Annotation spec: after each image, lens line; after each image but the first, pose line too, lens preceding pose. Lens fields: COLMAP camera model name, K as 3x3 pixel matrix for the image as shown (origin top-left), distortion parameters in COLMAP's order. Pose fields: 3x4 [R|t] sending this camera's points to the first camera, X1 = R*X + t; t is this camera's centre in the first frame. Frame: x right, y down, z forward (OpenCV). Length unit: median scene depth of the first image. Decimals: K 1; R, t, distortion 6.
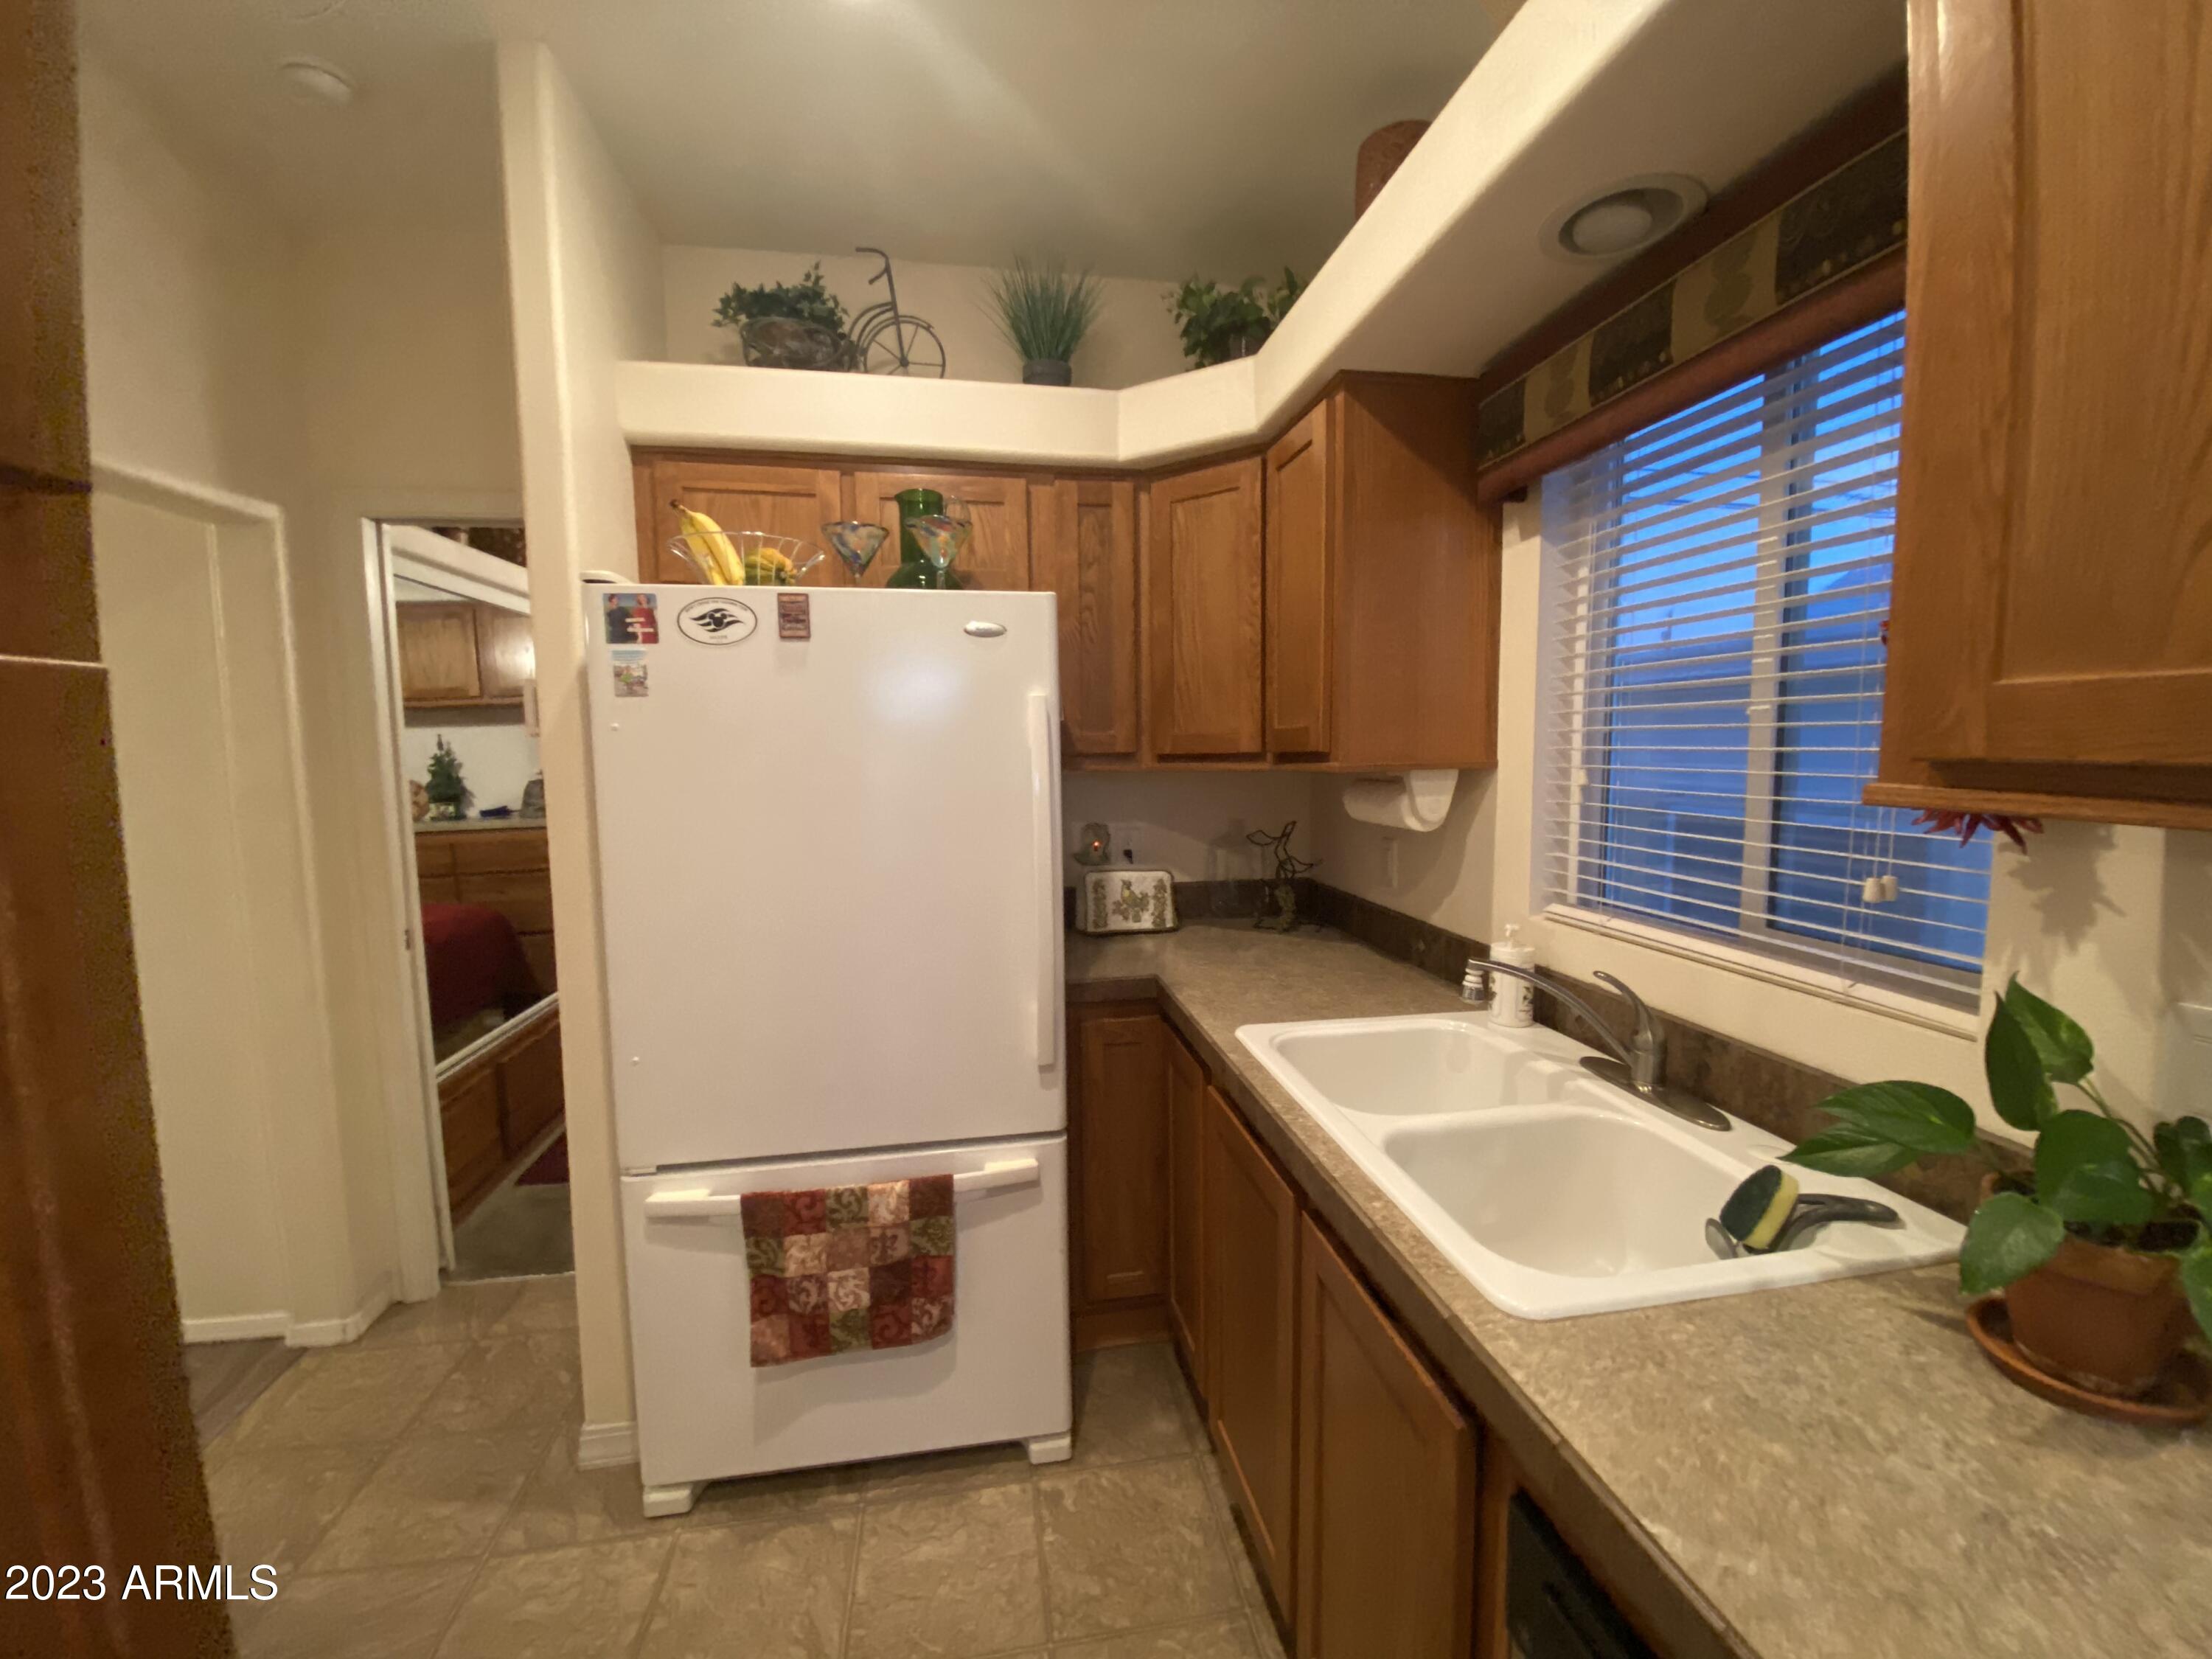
lens RADIAL K [[896.0, 0, 1113.6], [0, 896.0, 833.0], [0, 0, 1]] dist [0.029951, -0.026145]
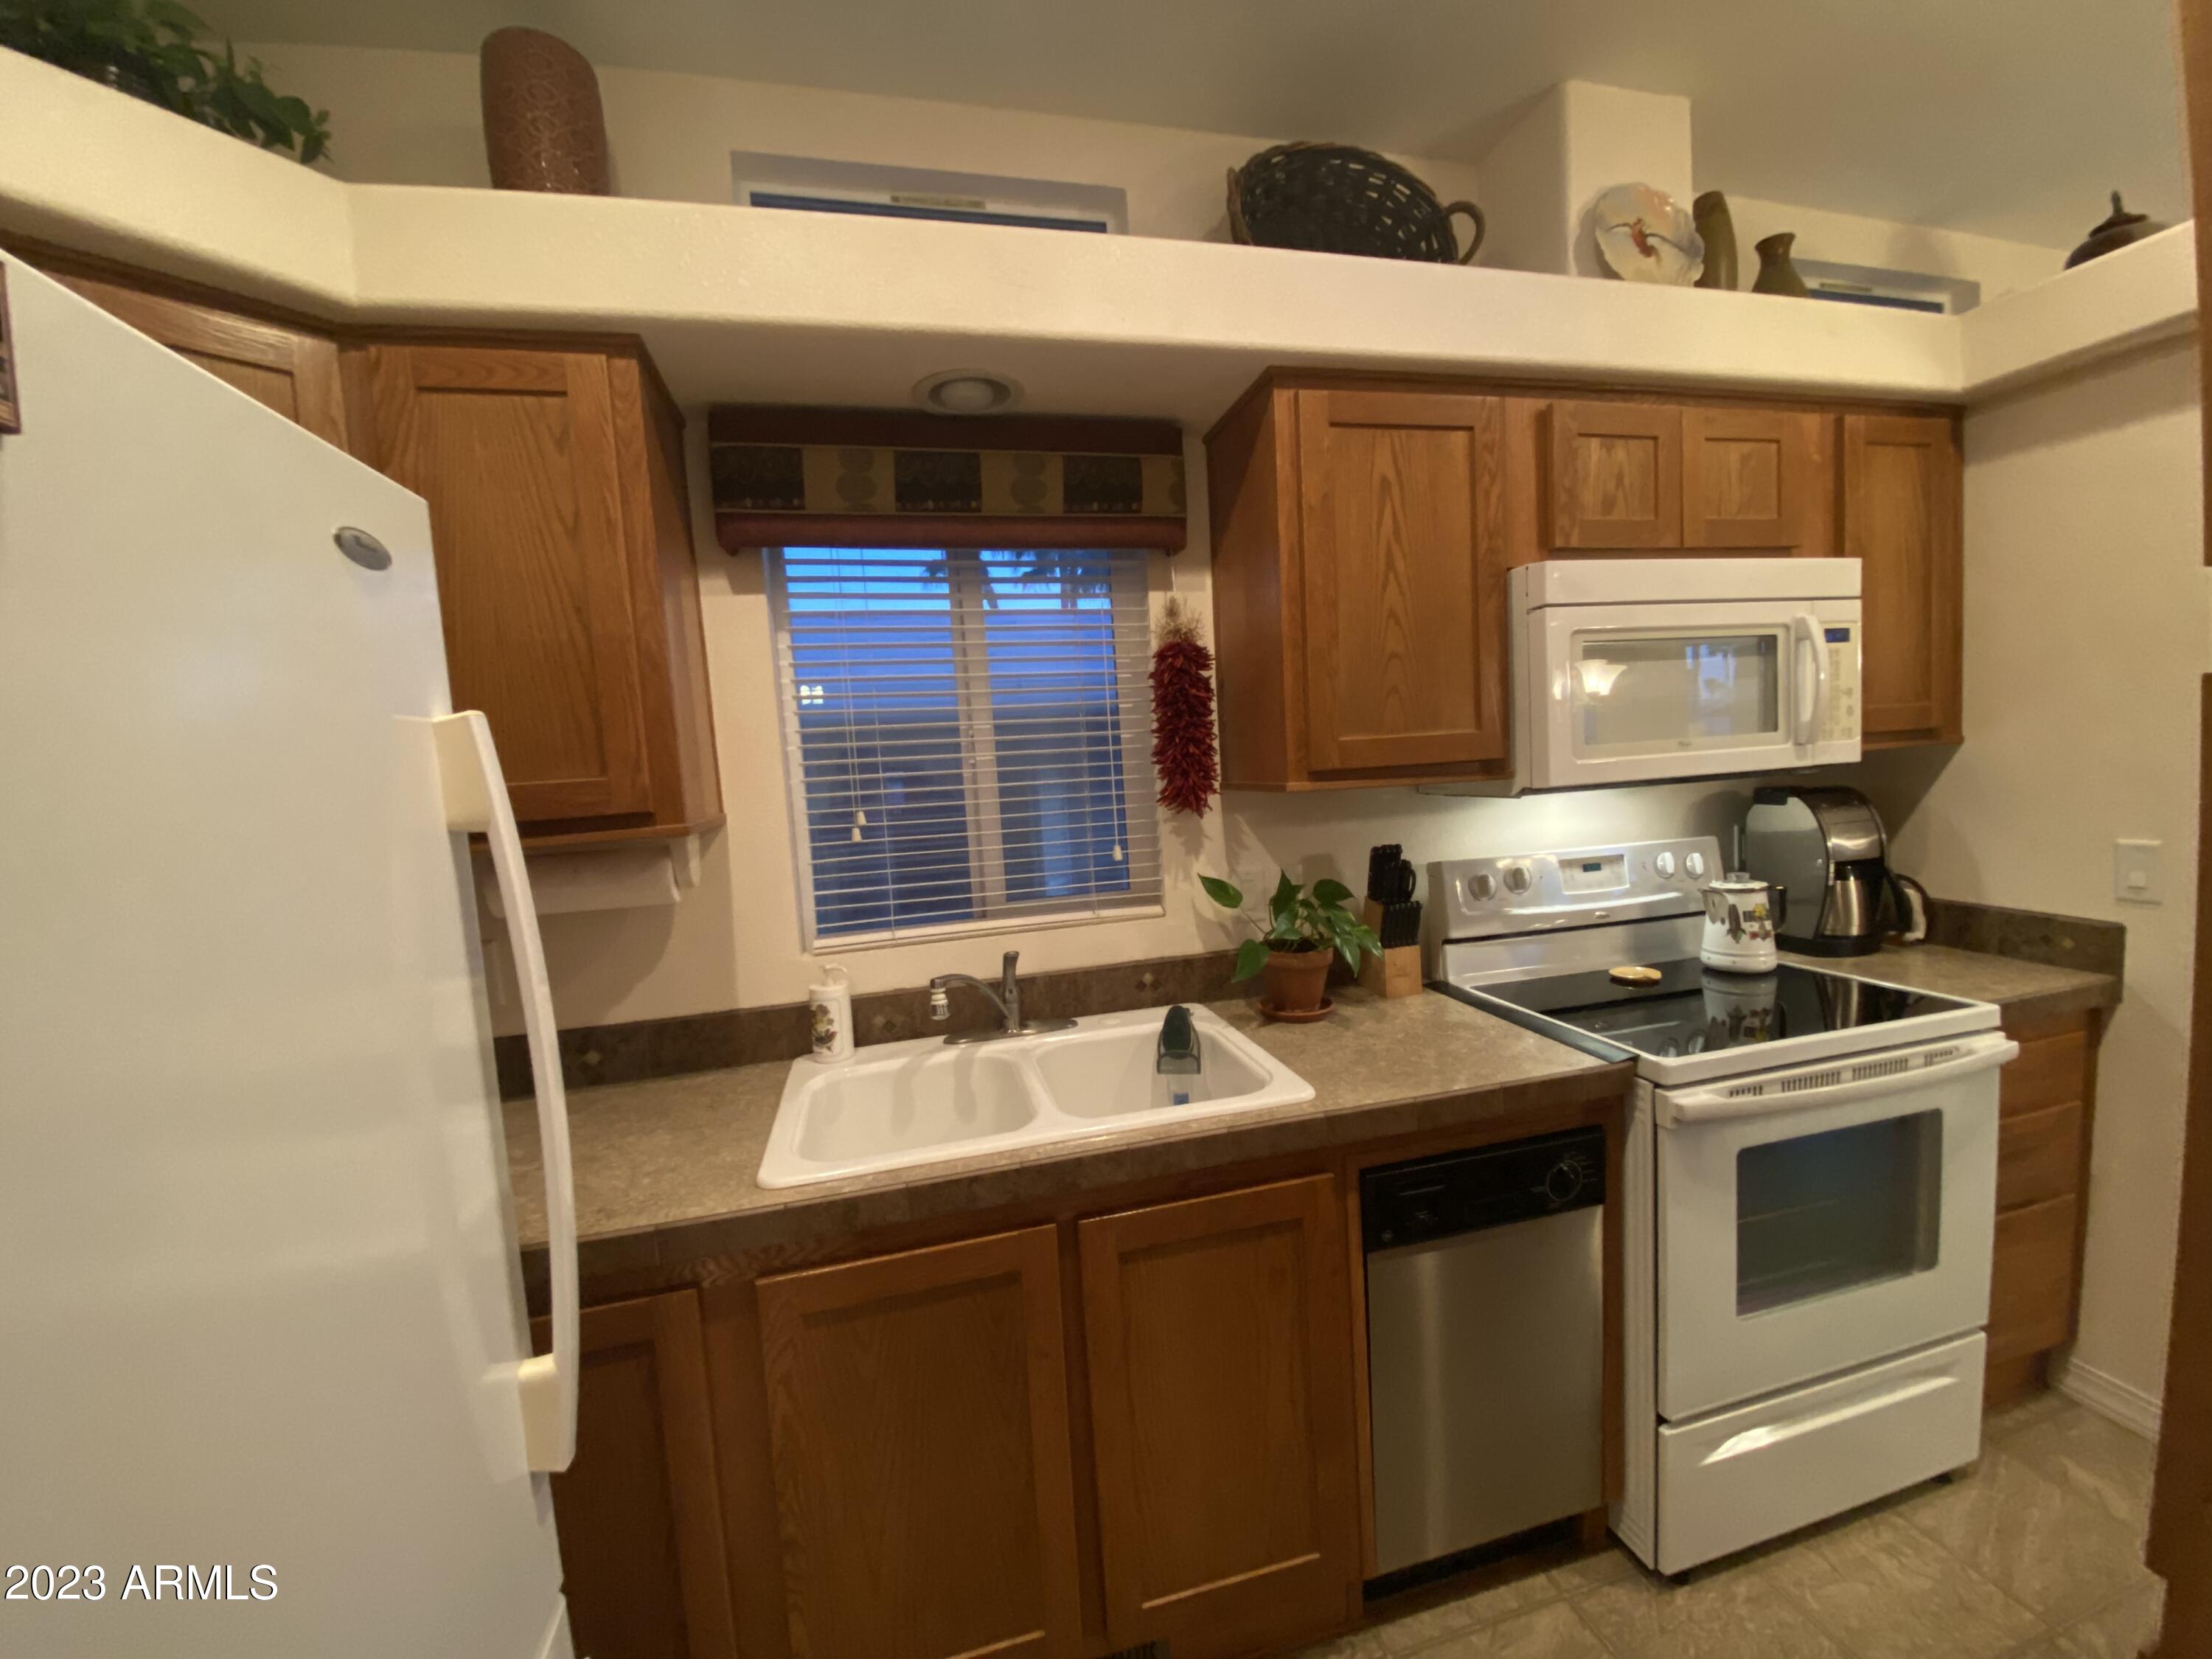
lens RADIAL K [[893.8, 0, 1104.9], [0, 893.8, 833.2], [0, 0, 1]] dist [0.008671, -0.016089]
pose [[-0.079753, -0.067828, 0.994504, -0.834887], [0.154607, 0.984767, 0.079562, -0.110165], [-0.984752, 0.160102, -0.068052, 1.008197]]
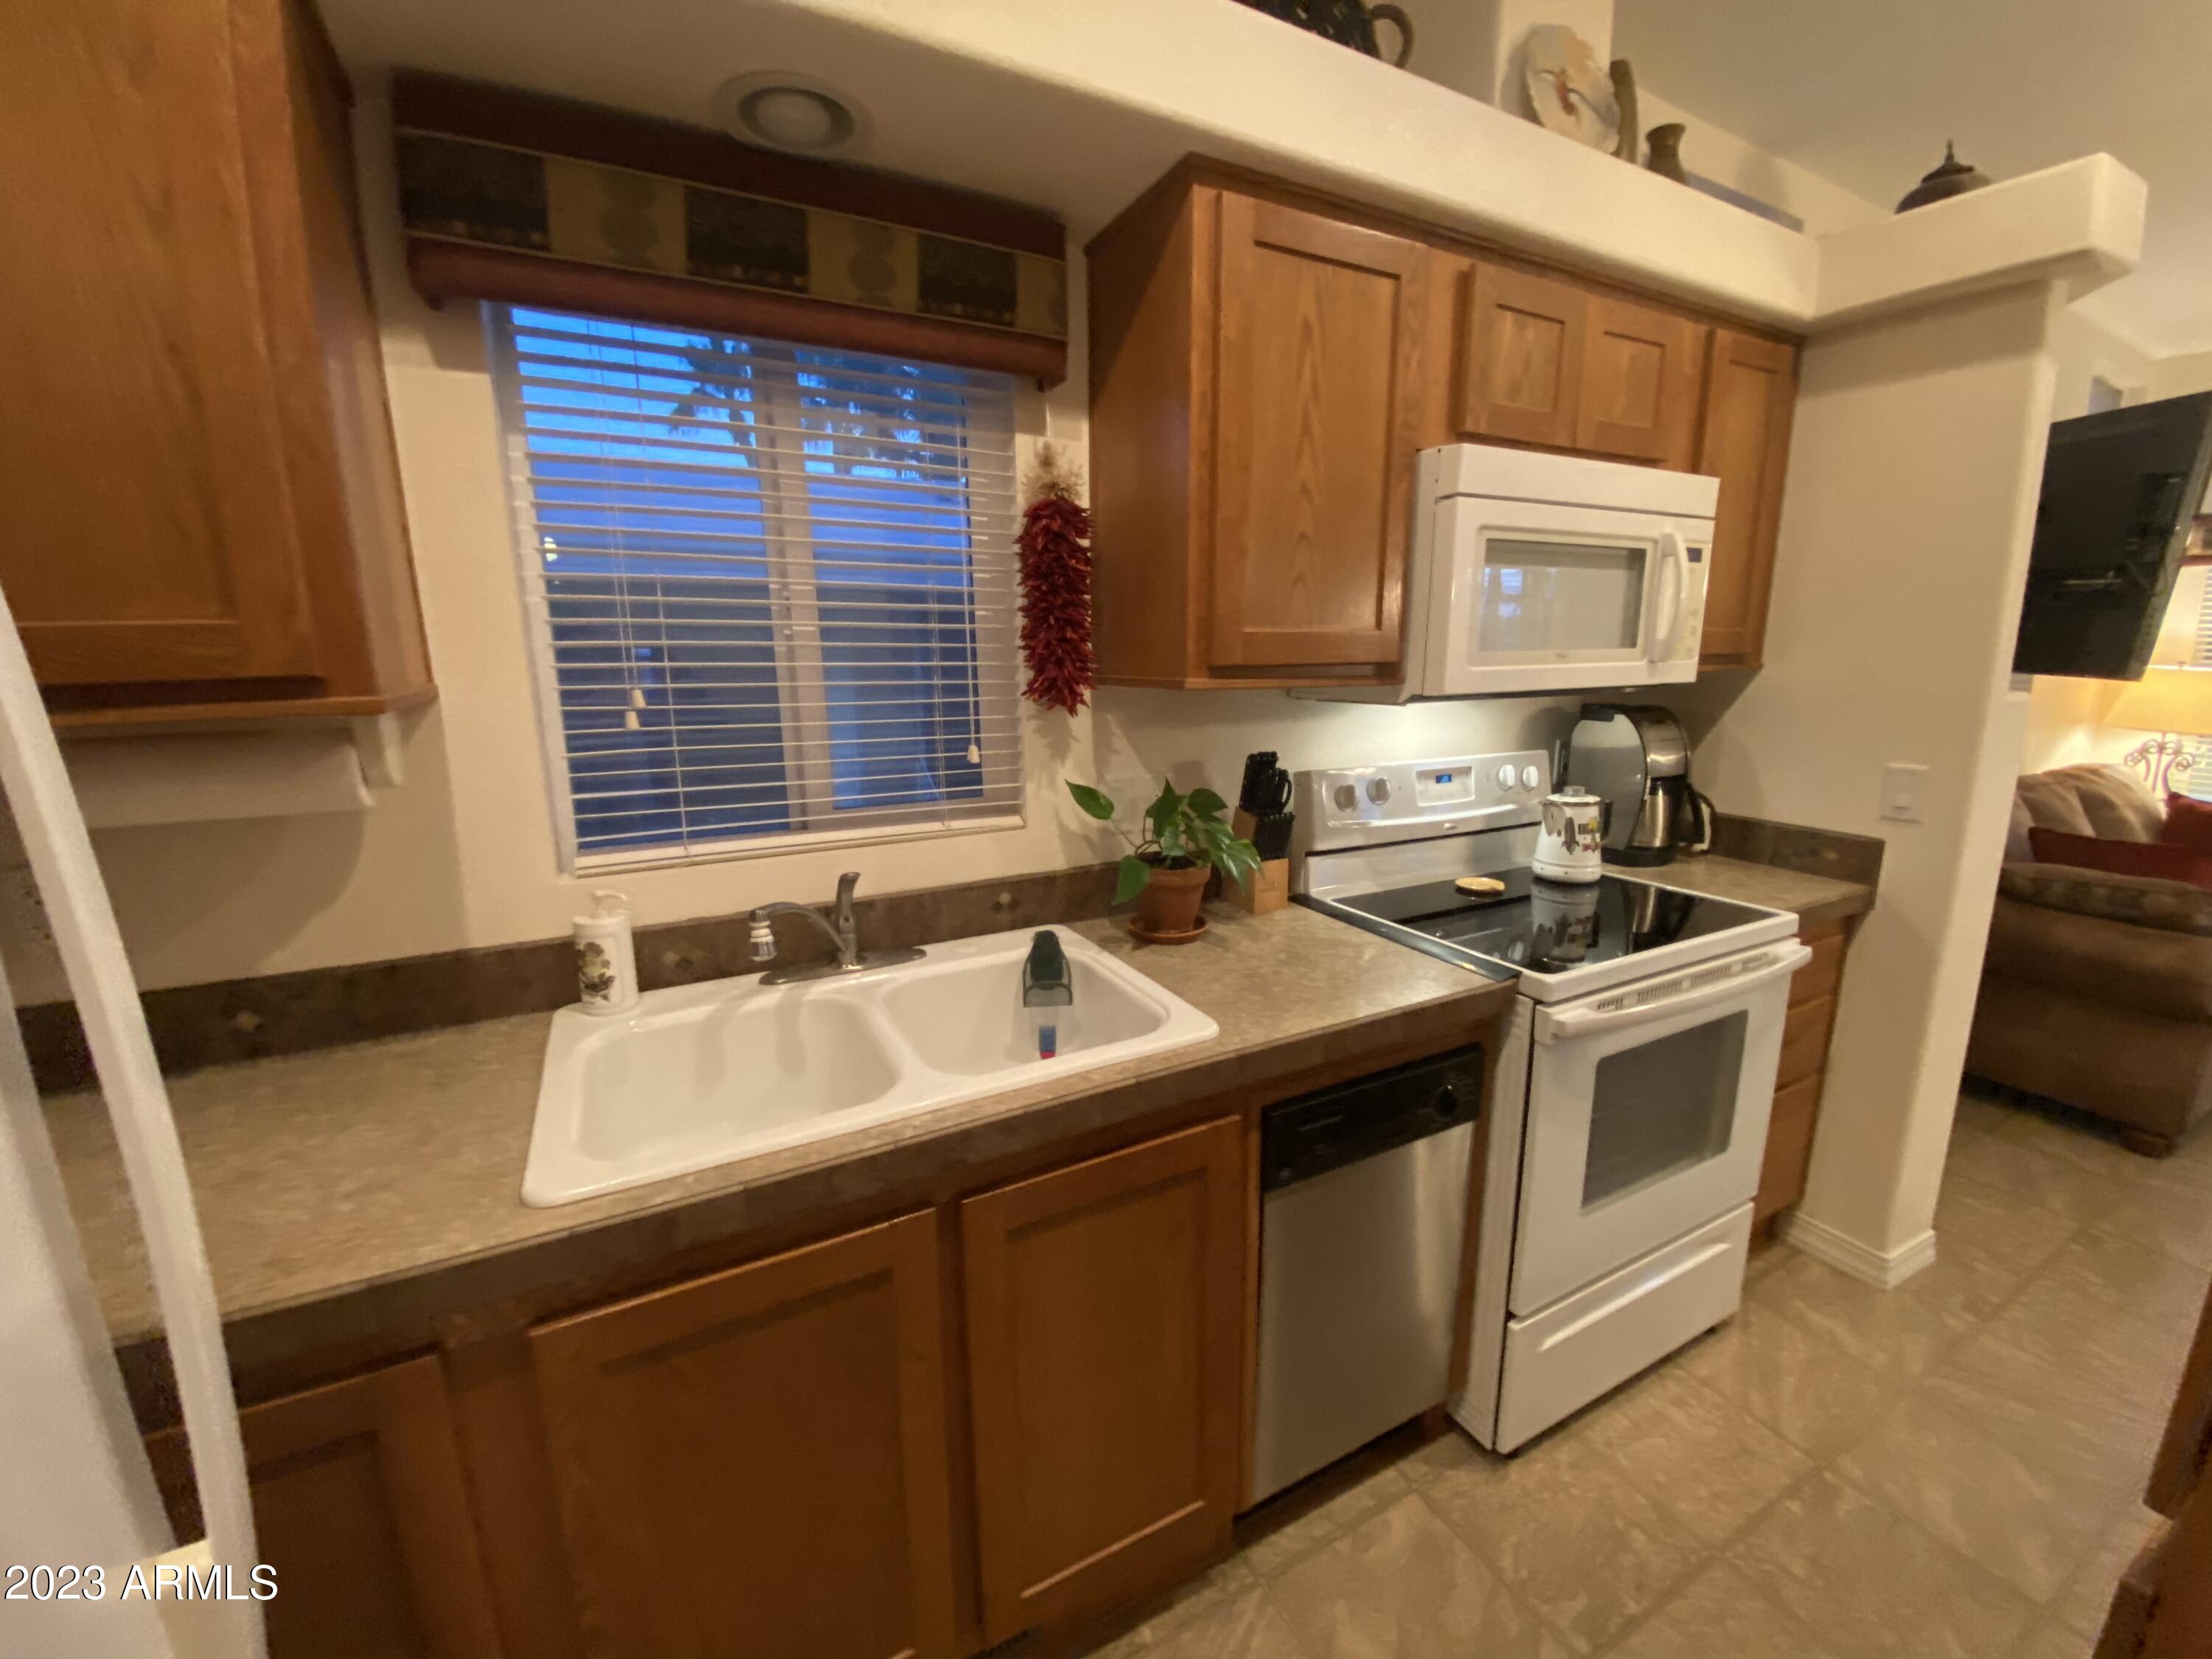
lens RADIAL K [[893.8, 0, 1104.9], [0, 893.8, 833.2], [0, 0, 1]] dist [0.008671, -0.016089]
pose [[-0.320996, -0.181023, 0.929619, -0.595798], [0.099934, 0.969610, 0.223317, -0.108496], [-0.941794, 0.164584, -0.293150, 1.109254]]
